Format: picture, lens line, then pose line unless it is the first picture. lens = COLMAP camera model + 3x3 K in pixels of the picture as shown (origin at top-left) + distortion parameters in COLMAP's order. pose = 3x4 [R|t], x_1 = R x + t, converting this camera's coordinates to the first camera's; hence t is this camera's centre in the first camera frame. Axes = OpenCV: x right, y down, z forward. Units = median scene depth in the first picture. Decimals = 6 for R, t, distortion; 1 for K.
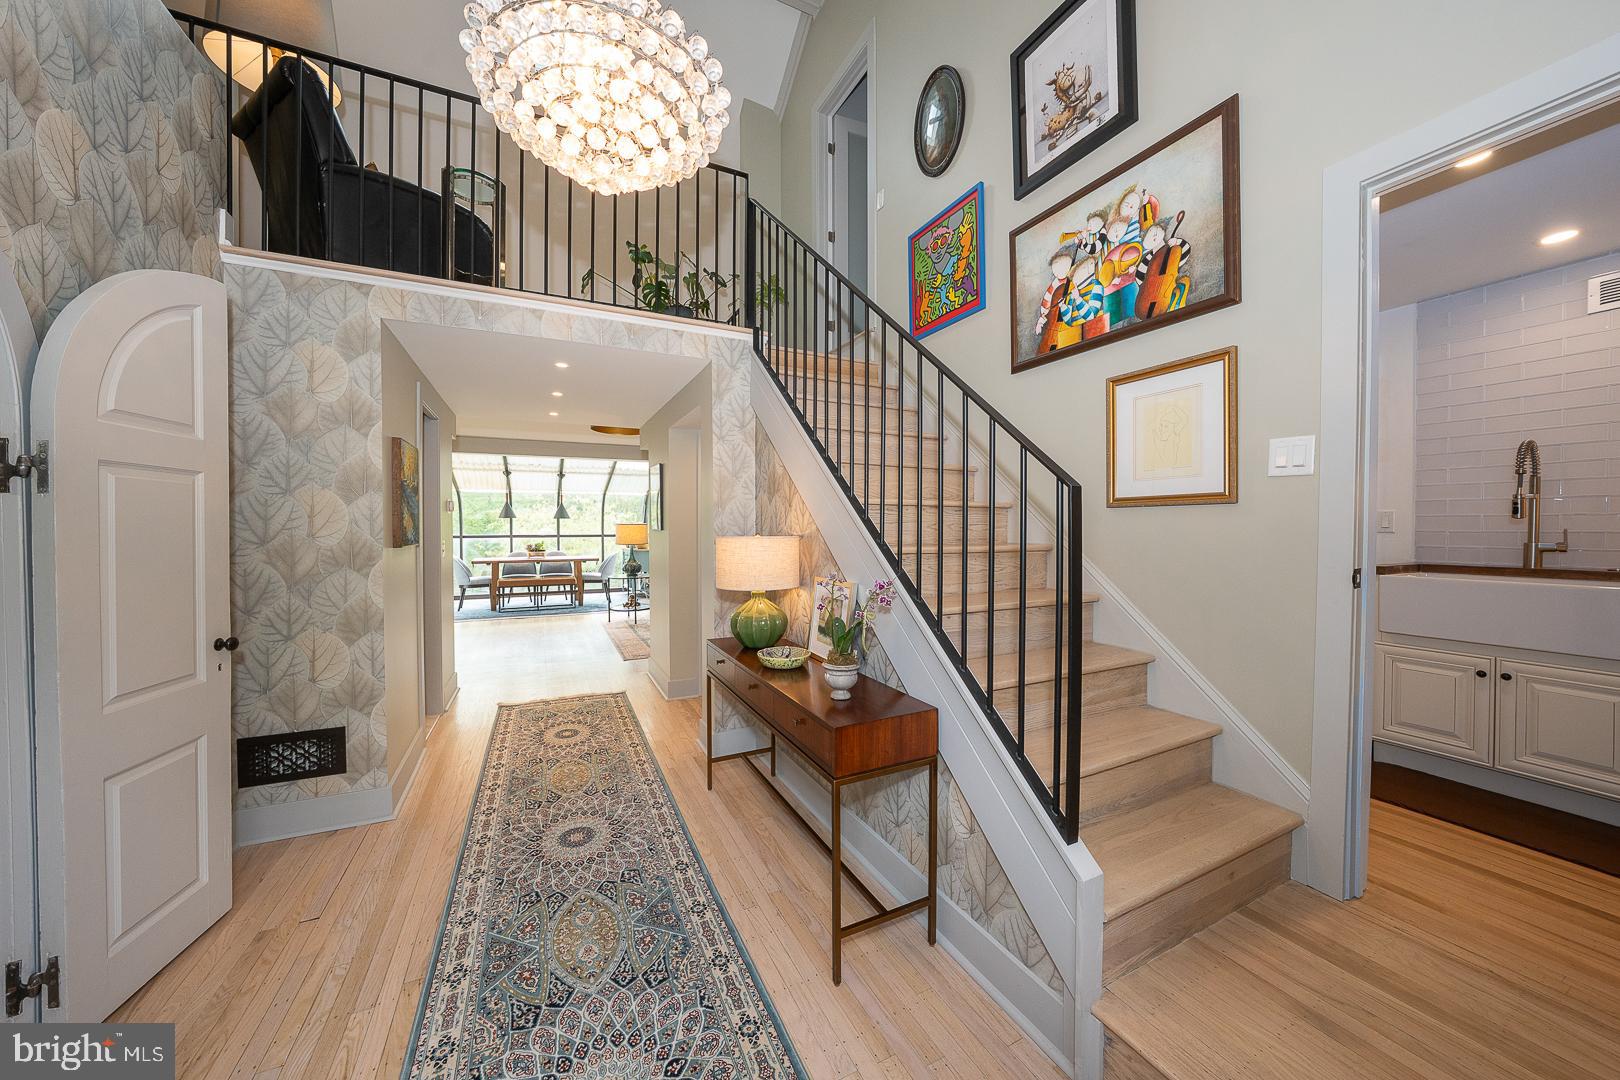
lens RADIAL K [[555.5, 0, 807.2], [0, 555.5, 534.3], [0, 0, 1]] dist [-0.025501, 0.006068]
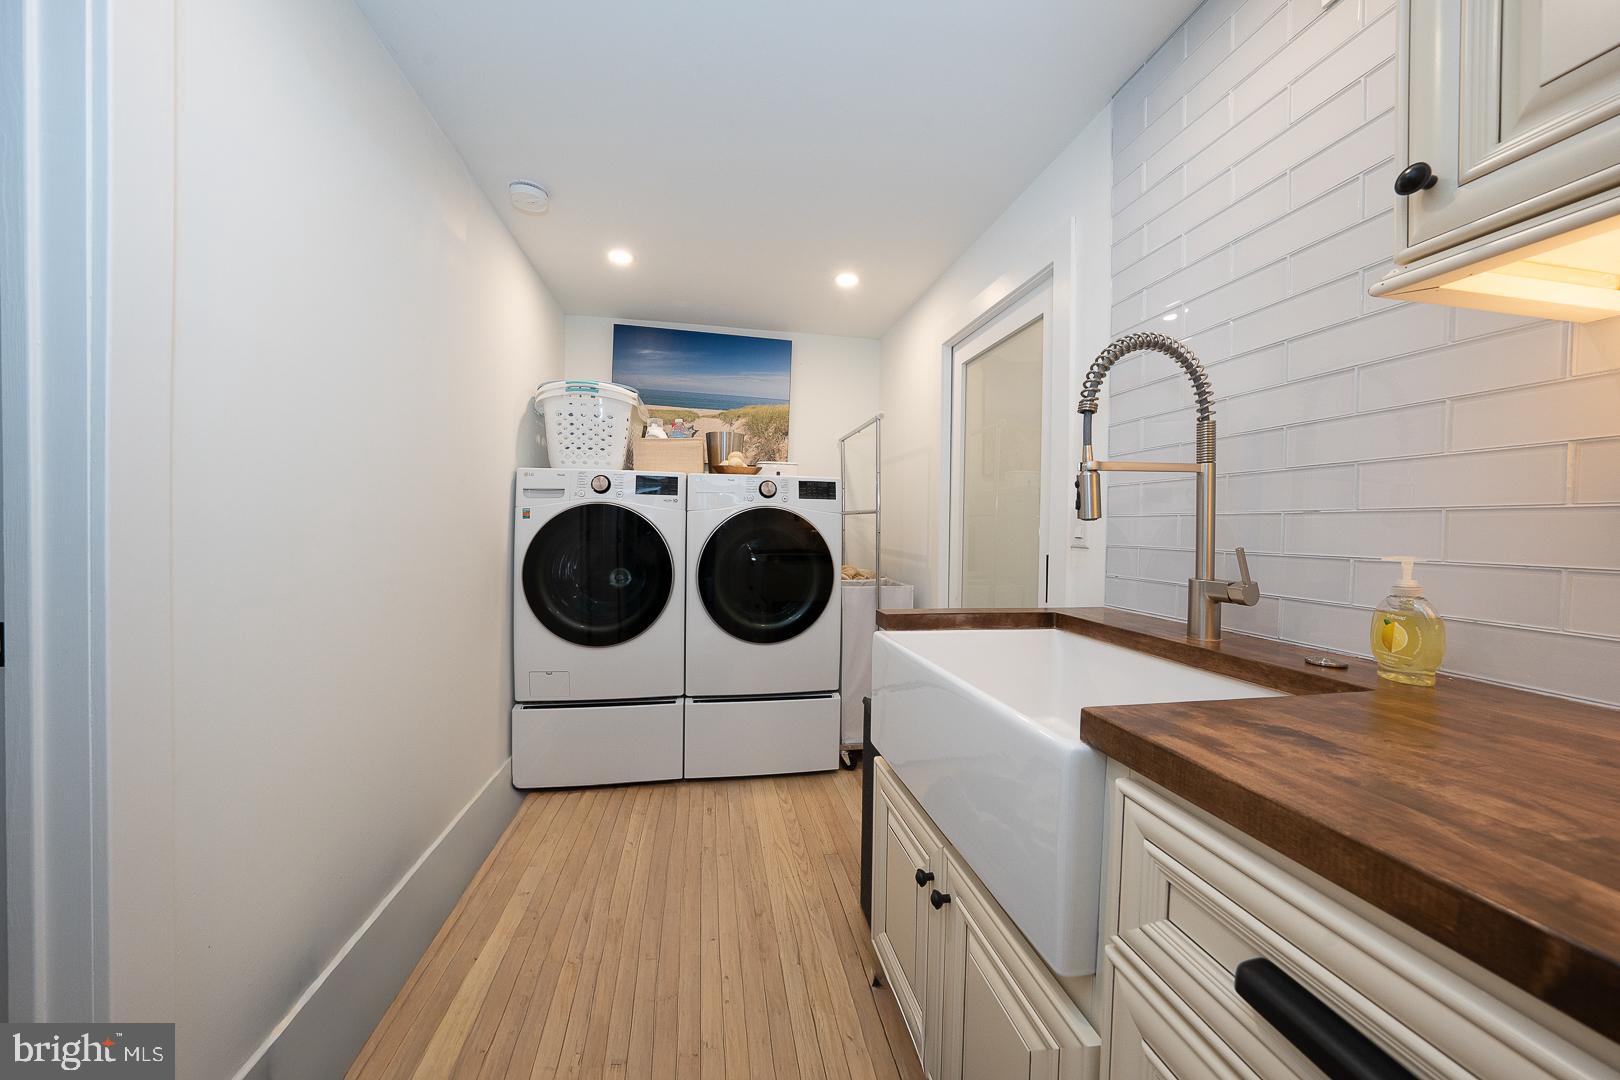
lens RADIAL K [[555.5, 0, 807.2], [0, 555.5, 534.3], [0, 0, 1]] dist [-0.025501, 0.006068]
pose [[0.963098, 0.012303, -0.268870, 1.211120], [-0.012076, 0.999924, 0.002498, -0.016641], [0.268880, 0.000841, 0.963173, 0.522084]]
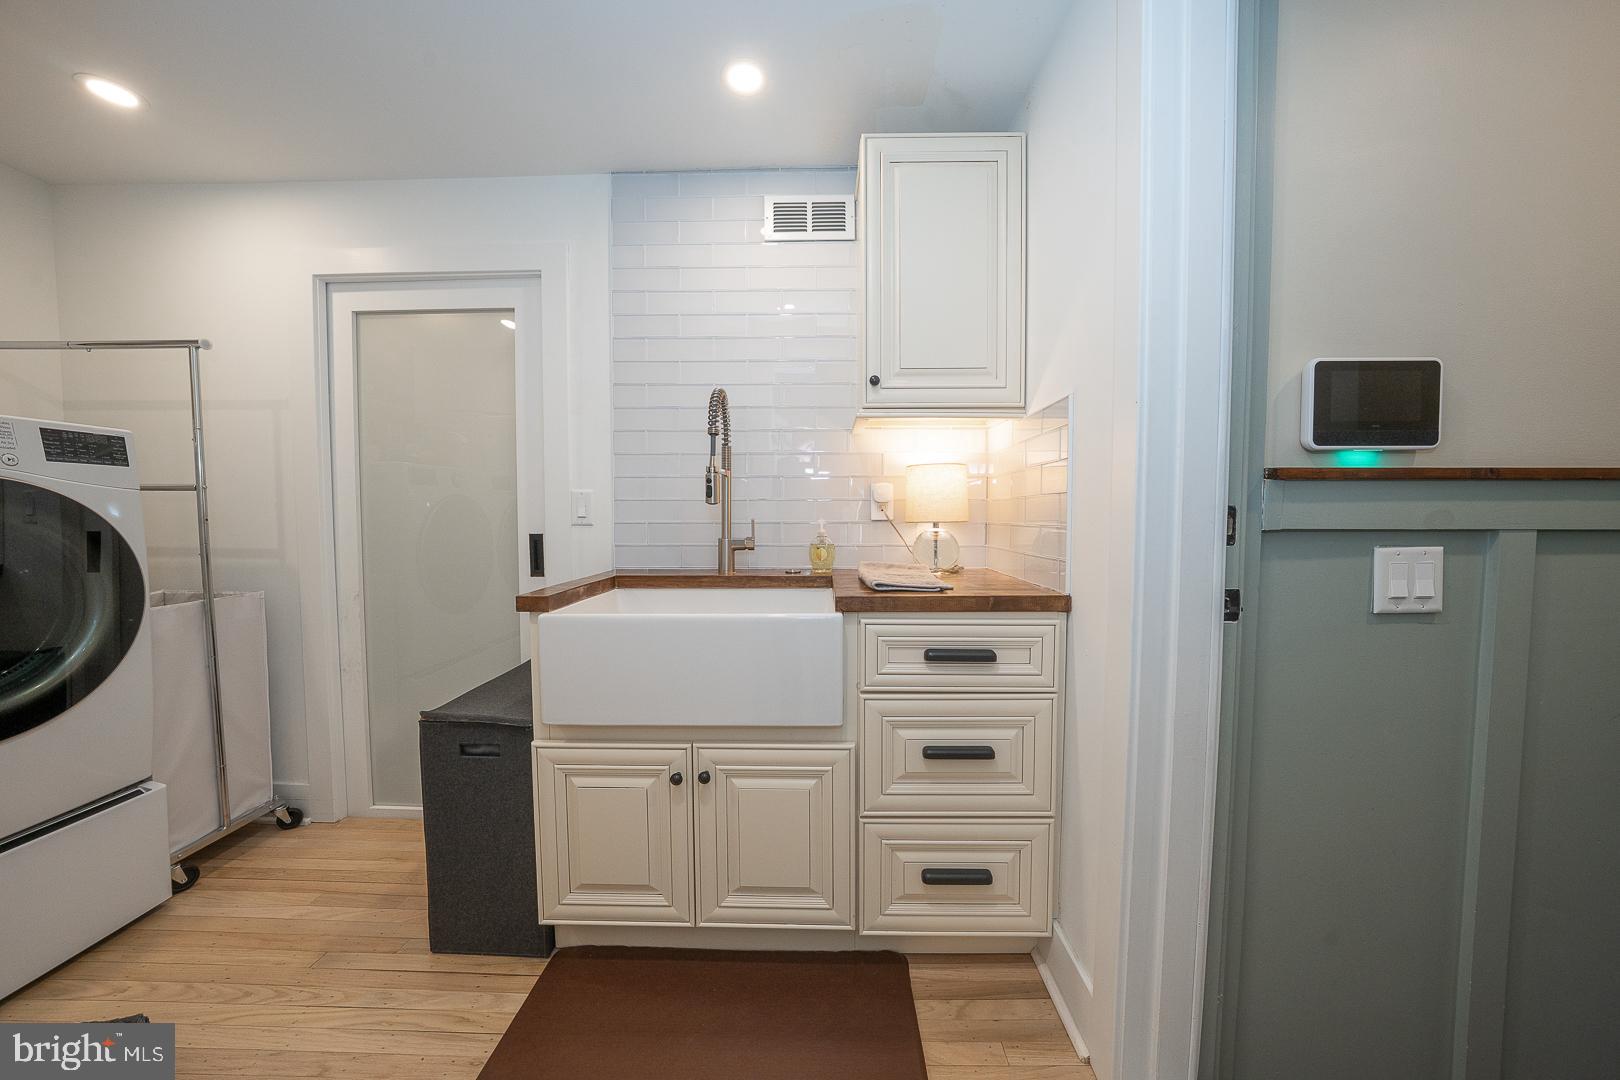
lens RADIAL K [[555.5, 0, 807.2], [0, 555.5, 534.3], [0, 0, 1]] dist [-0.025501, 0.006068]
pose [[0.469681, -0.040252, 0.881918, 0.770080], [0.013150, 0.999168, 0.038600, -0.017308], [-0.882738, -0.006533, 0.469820, 0.579793]]
